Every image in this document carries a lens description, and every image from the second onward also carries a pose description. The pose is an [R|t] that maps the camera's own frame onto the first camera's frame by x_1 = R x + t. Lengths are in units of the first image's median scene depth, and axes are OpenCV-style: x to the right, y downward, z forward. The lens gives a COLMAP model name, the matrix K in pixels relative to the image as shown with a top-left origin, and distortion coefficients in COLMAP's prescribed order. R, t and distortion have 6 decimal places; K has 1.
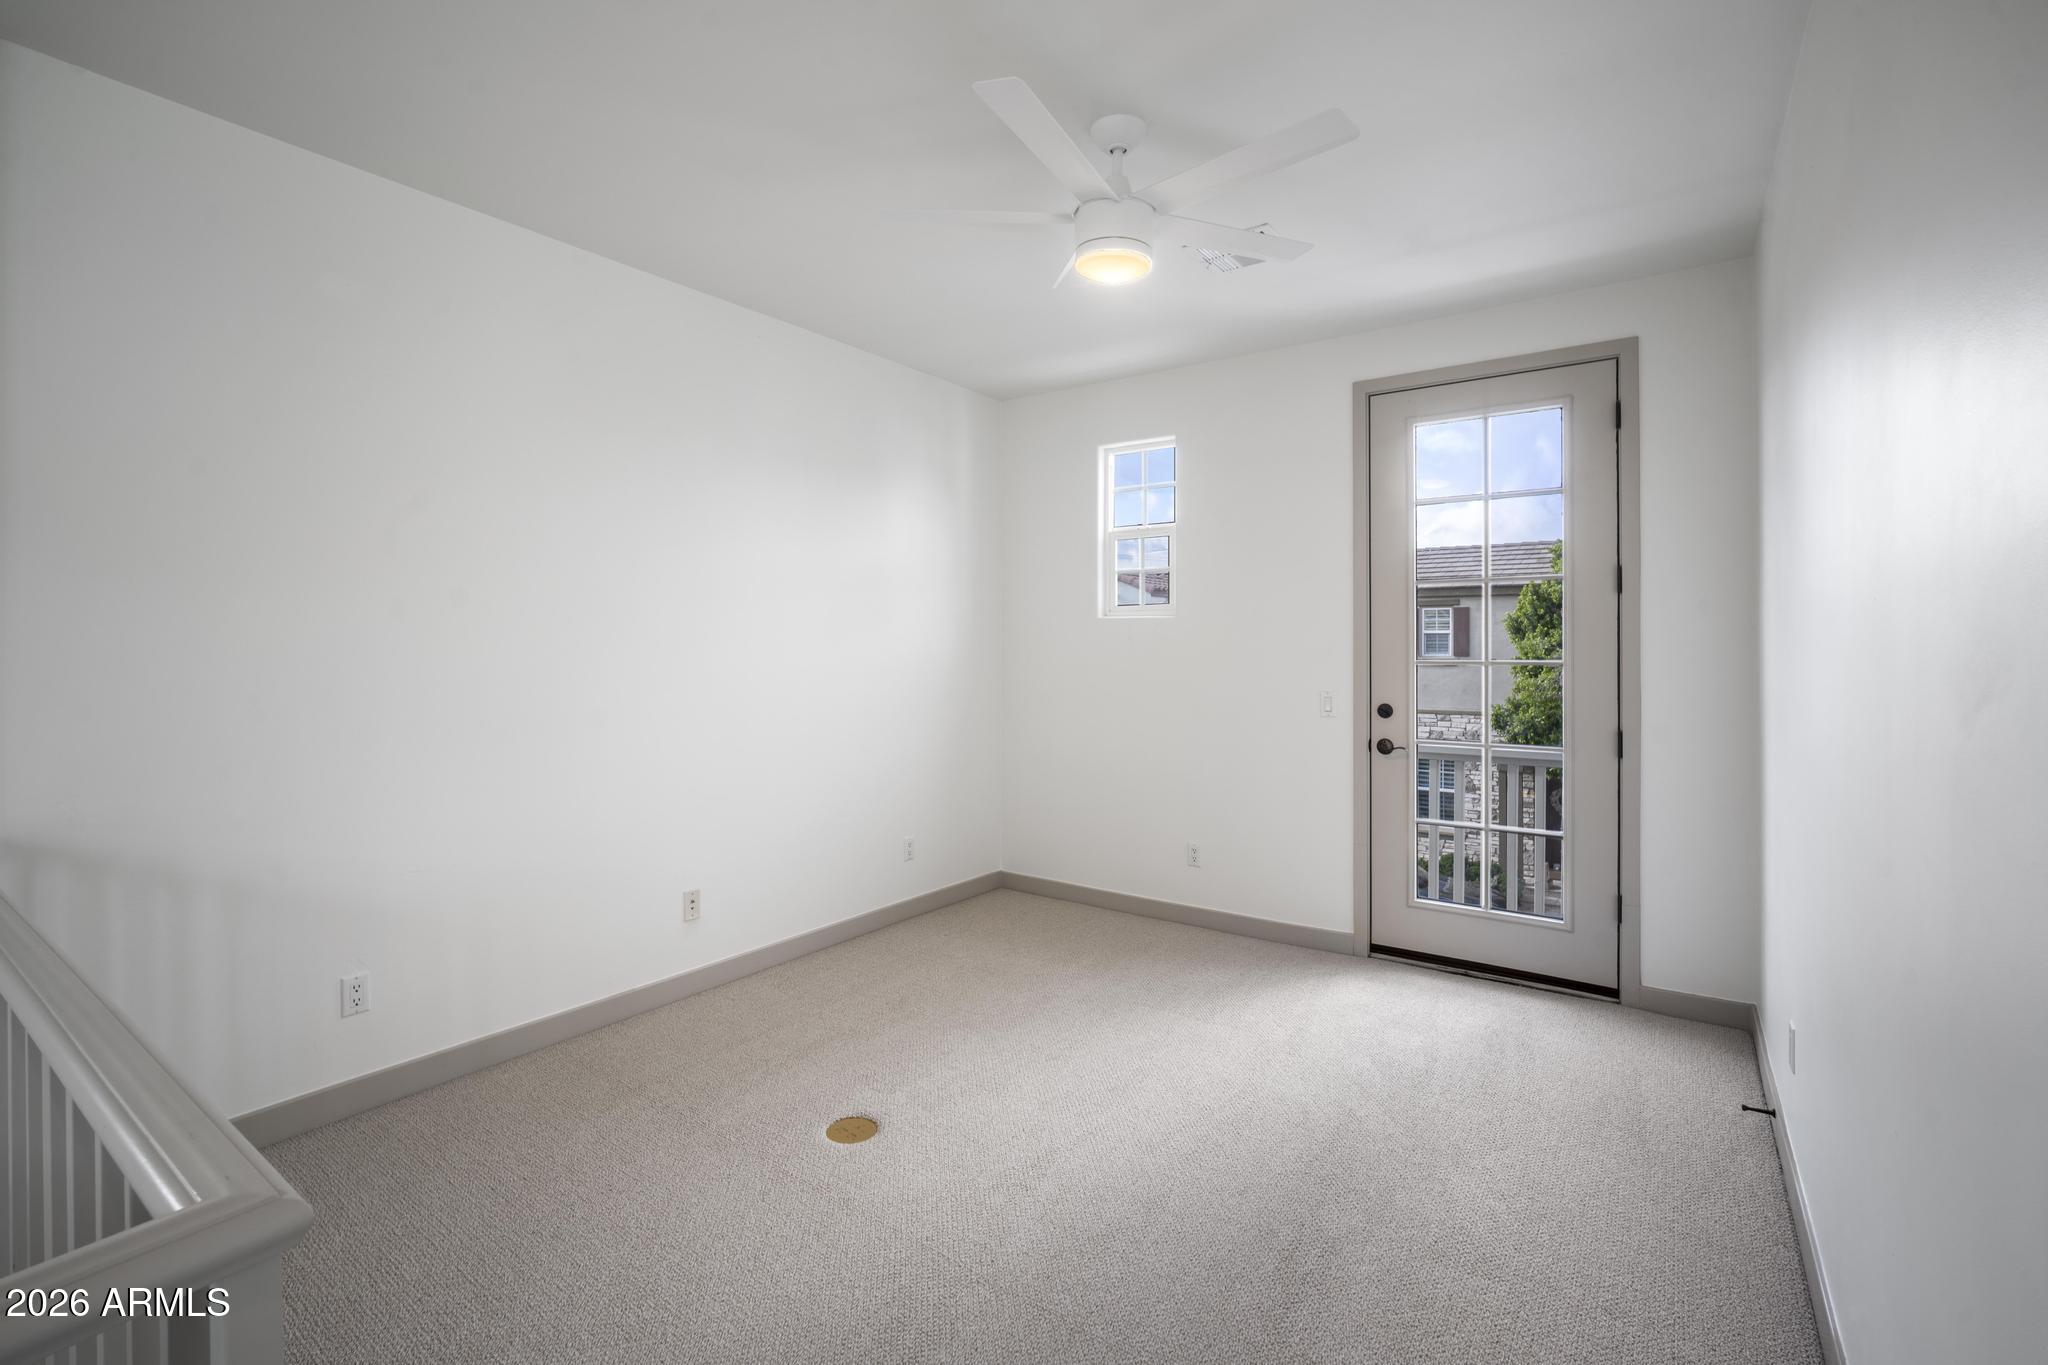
lens RADIAL K [[906.5, 0, 1017.0], [0, 906.5, 675.1], [0, 0, 1]] dist [-0.002737, 0.000163]
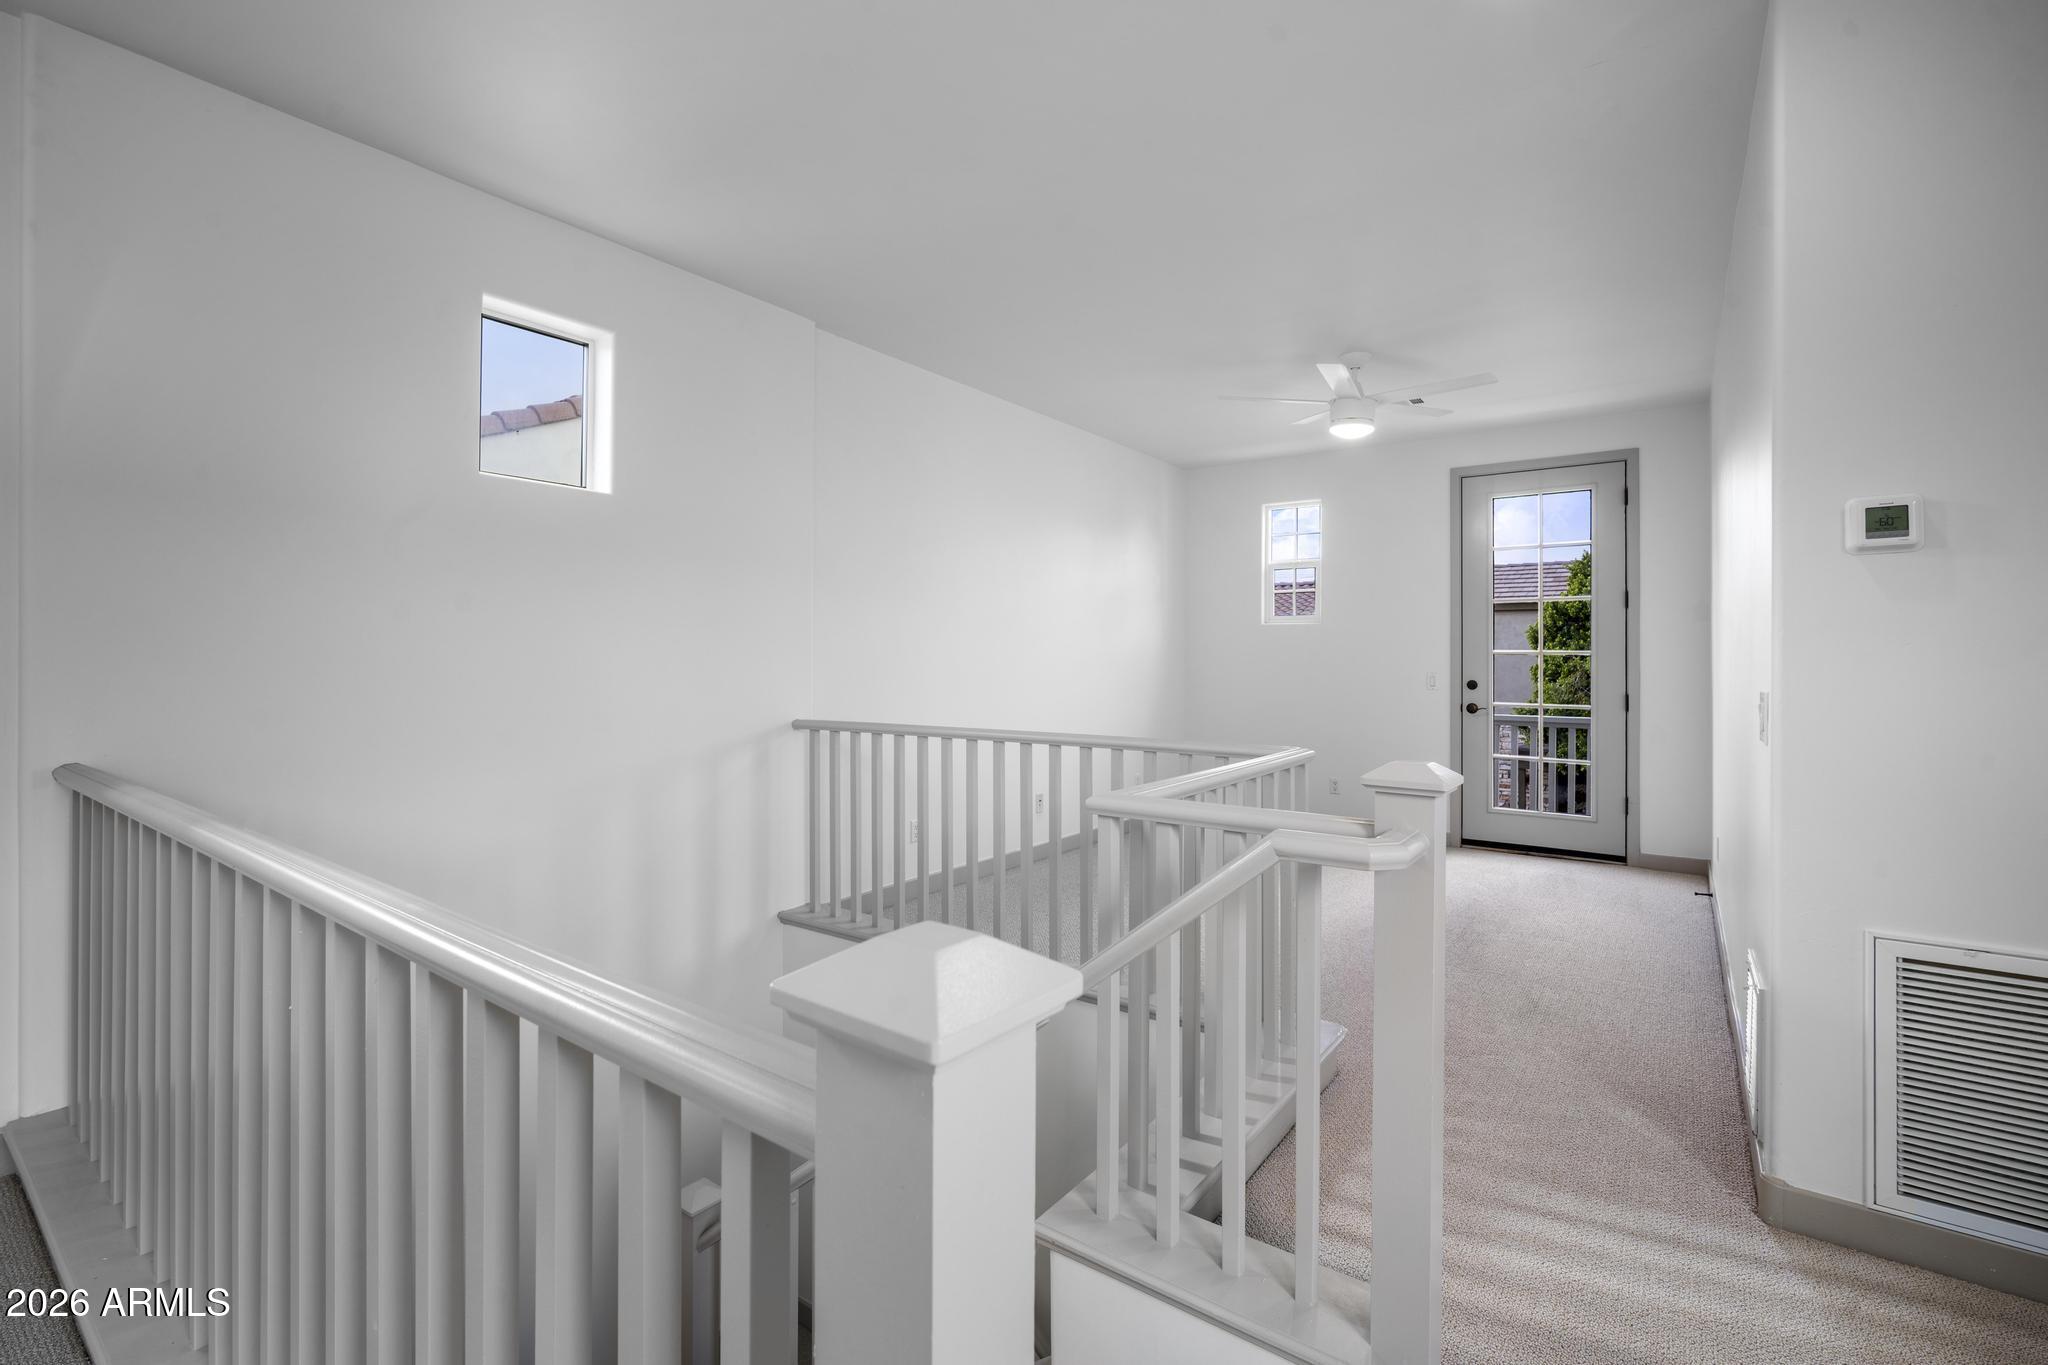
lens RADIAL K [[896.7, 0, 1024.0], [0, 896.7, 682.5], [0, 0, 1]] dist [-0.000506, 0.000001]
pose [[0.999978, 0.003954, -0.005321, -0.360073], [-0.003983, 0.999977, -0.005420, 0.049616], [0.005299, 0.005441, 0.999971, -0.542843]]
